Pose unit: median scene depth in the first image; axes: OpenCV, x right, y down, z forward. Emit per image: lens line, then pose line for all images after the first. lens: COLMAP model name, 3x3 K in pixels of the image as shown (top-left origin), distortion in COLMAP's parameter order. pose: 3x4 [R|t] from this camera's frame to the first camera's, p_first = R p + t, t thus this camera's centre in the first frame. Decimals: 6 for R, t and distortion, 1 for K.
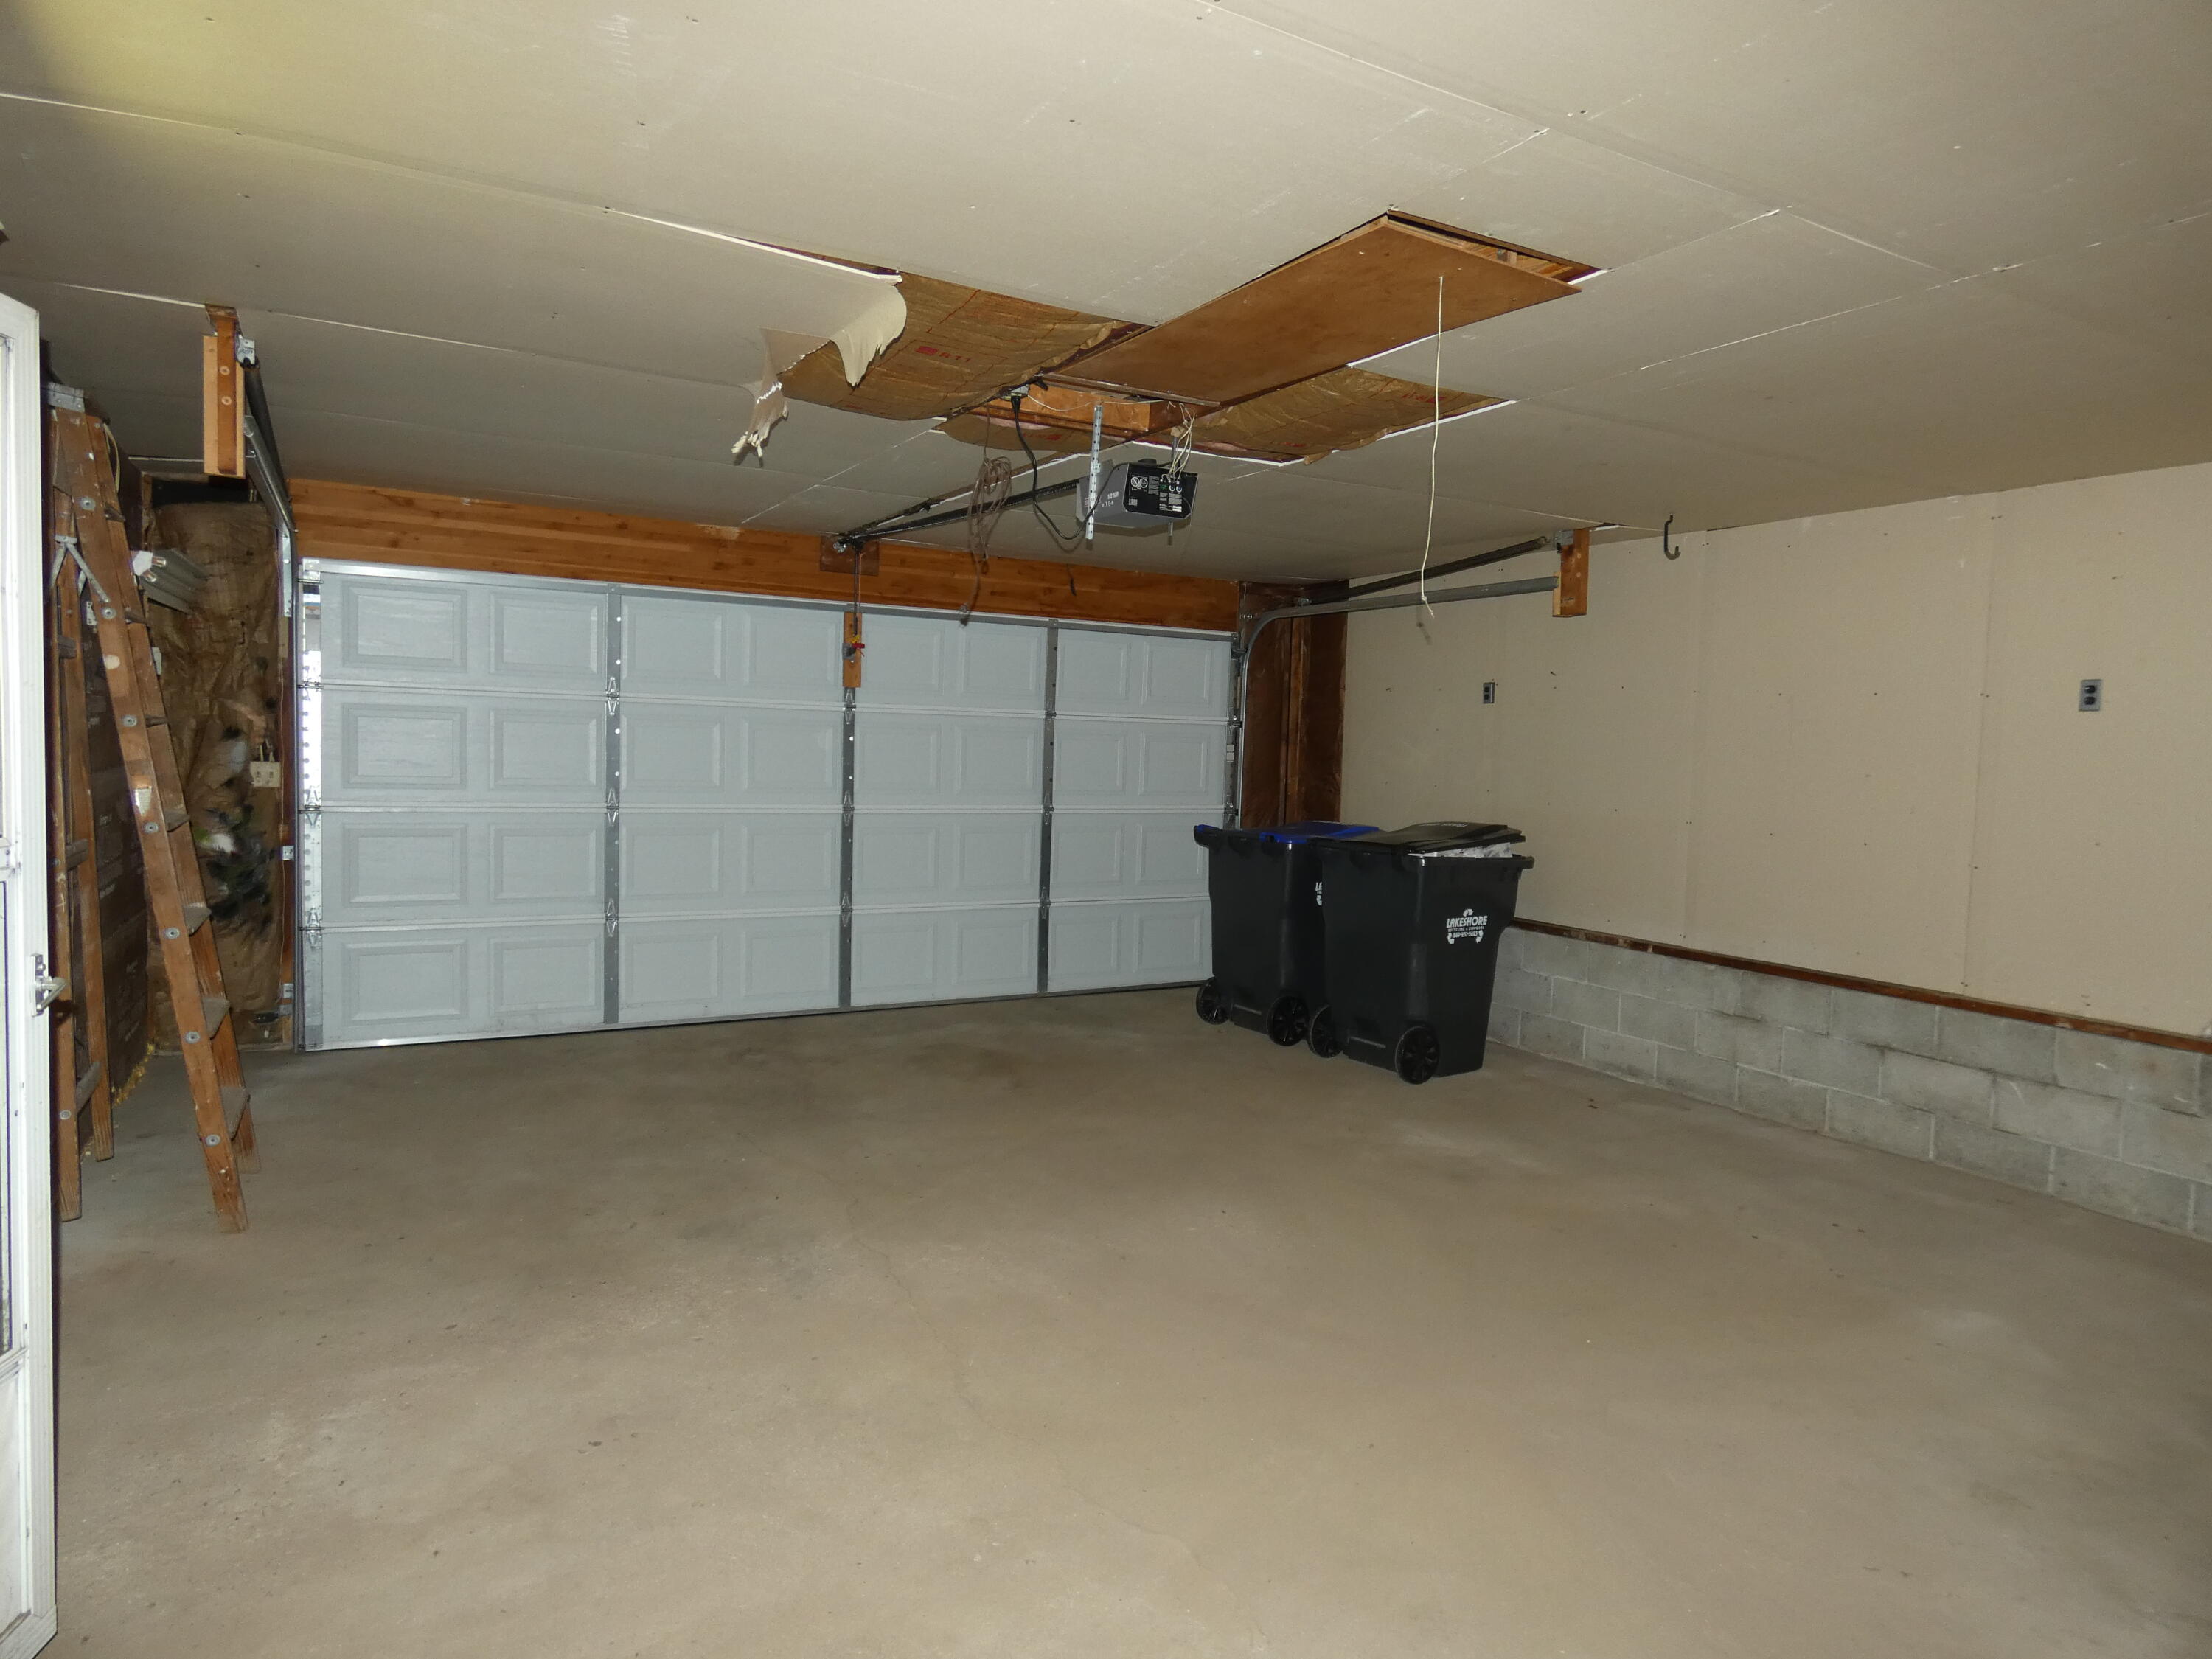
lens RADIAL K [[1329.7, 0, 1104.6], [0, 1329.7, 829.9], [0, 0, 1]] dist [-0.004918, 0.000917]
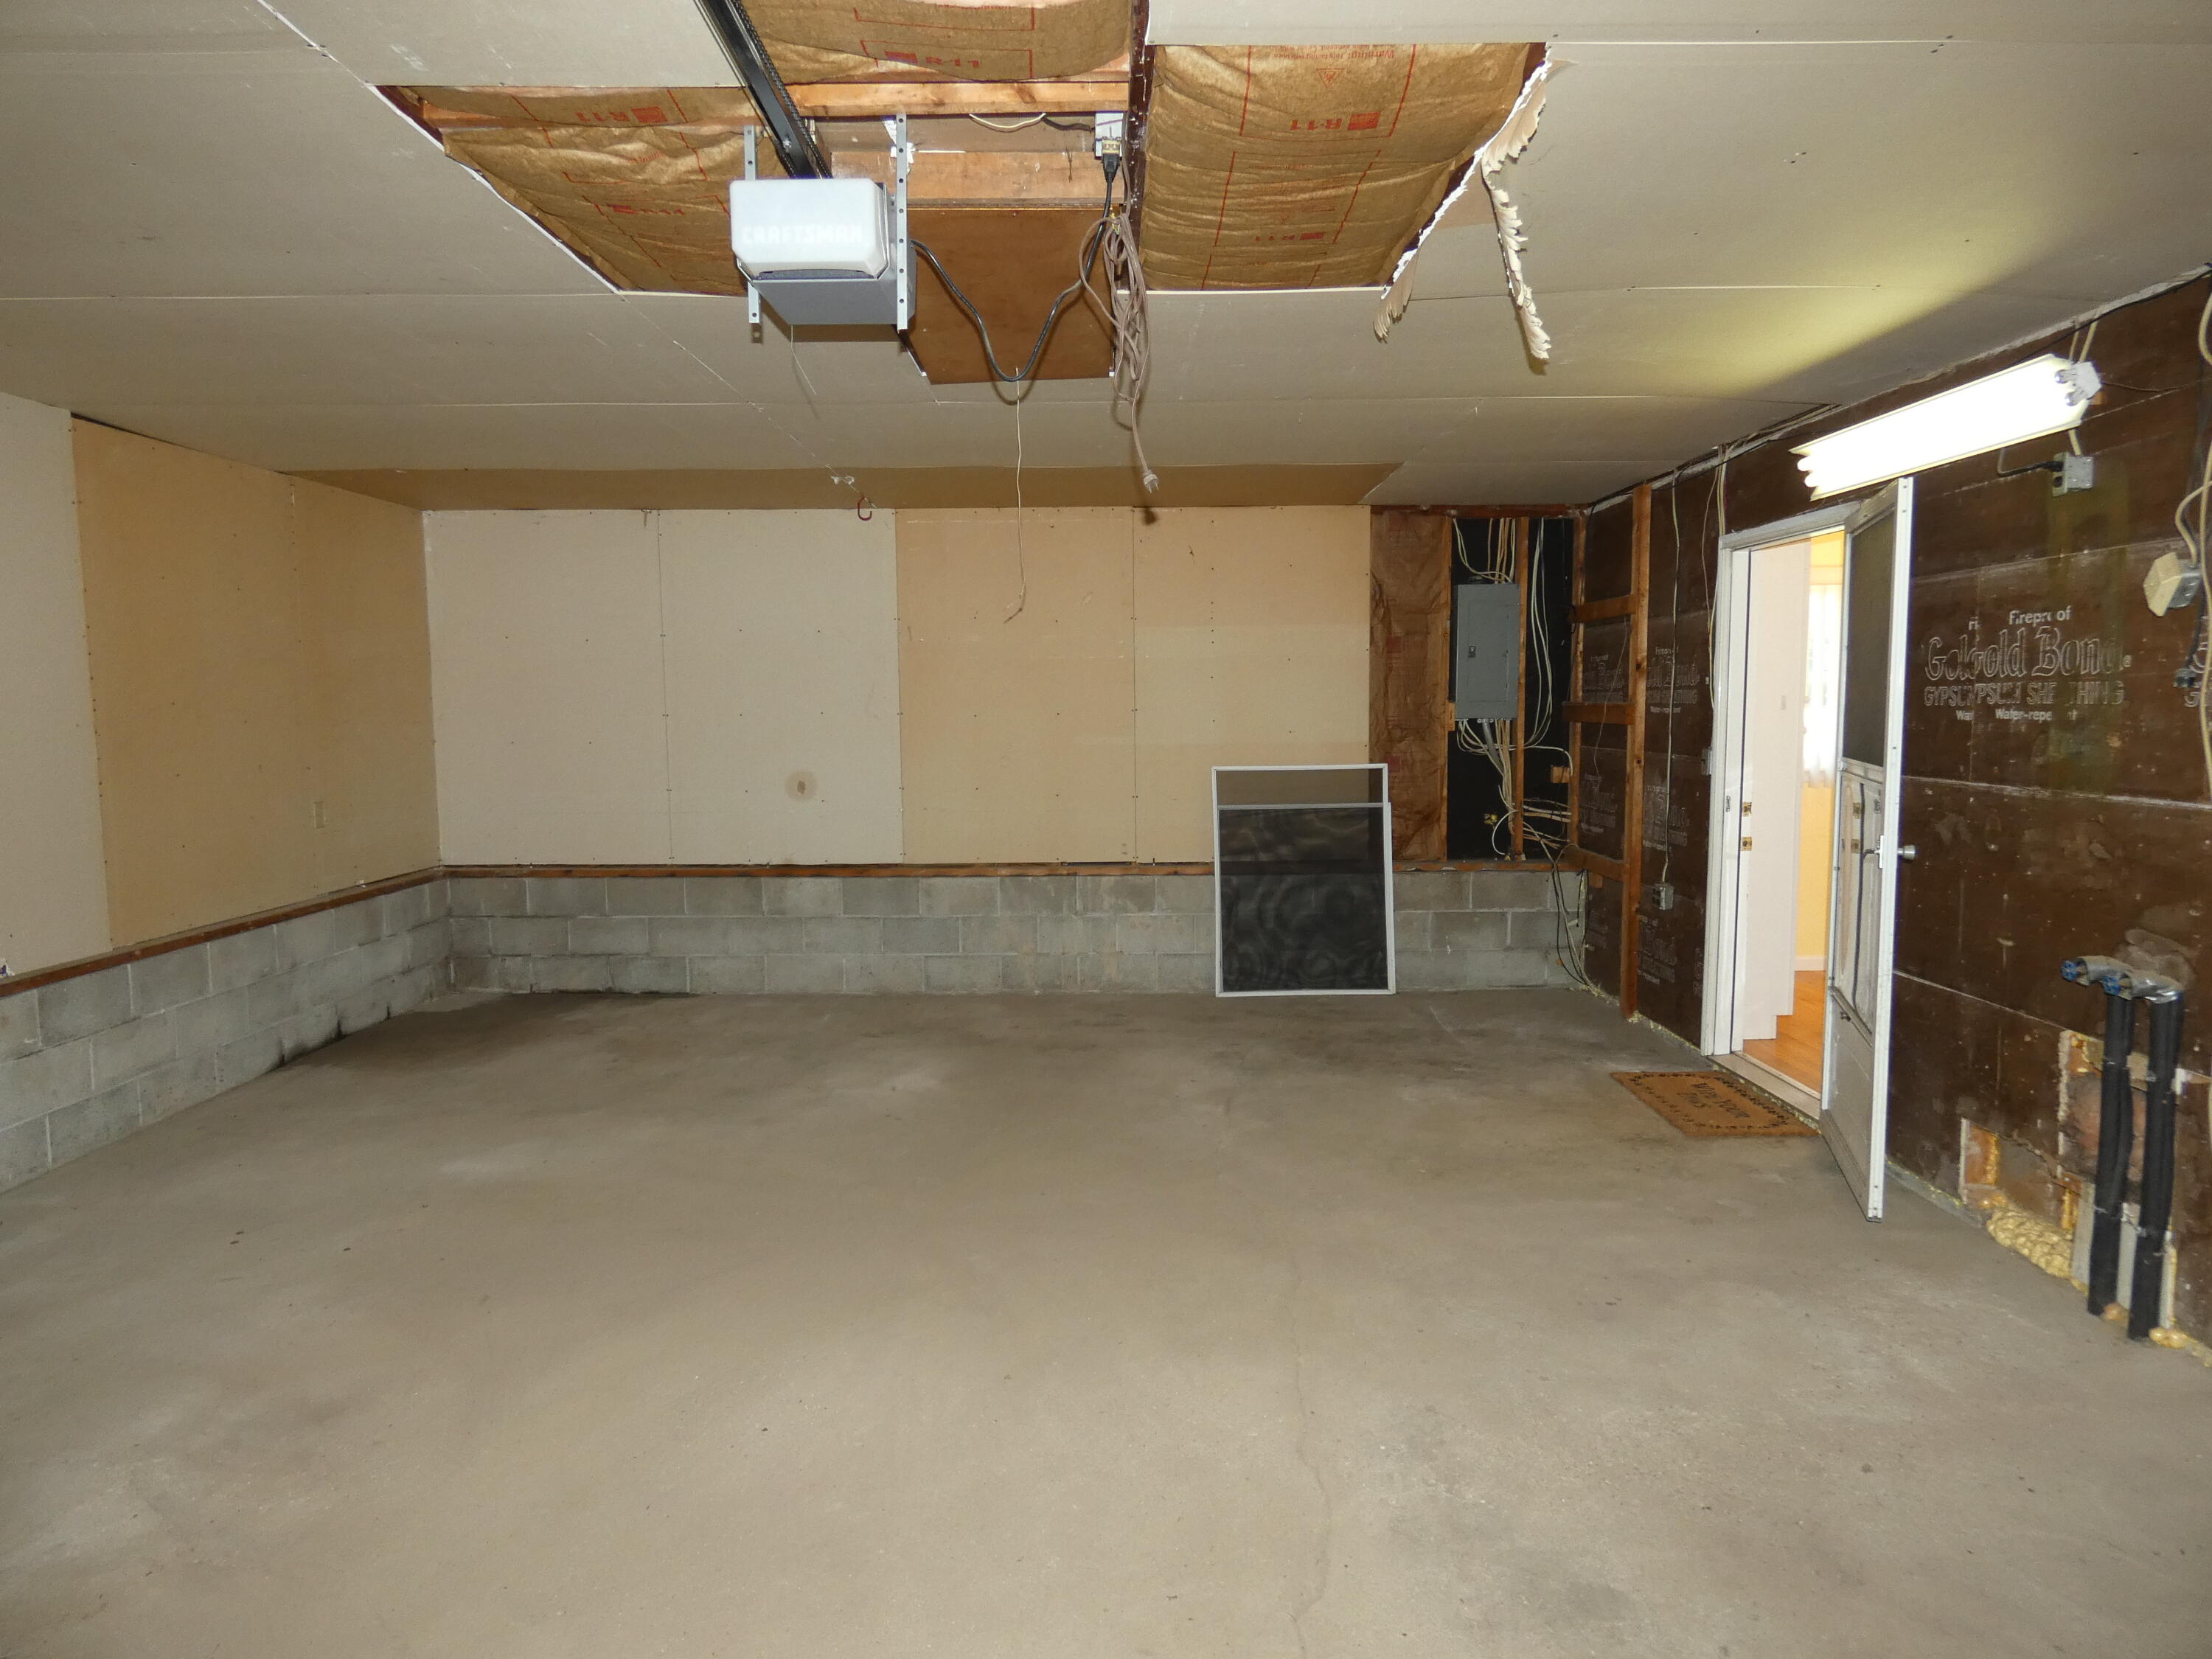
lens RADIAL K [[1329.7, 0, 1102.0], [0, 1329.7, 825.3], [0, 0, 1]] dist [-0.004918, 0.000917]
pose [[-0.871045, -0.075308, 0.485396, -0.351455], [0.010289, 0.985163, 0.171310, -0.116522], [-0.491096, 0.154213, -0.857347, 1.446038]]
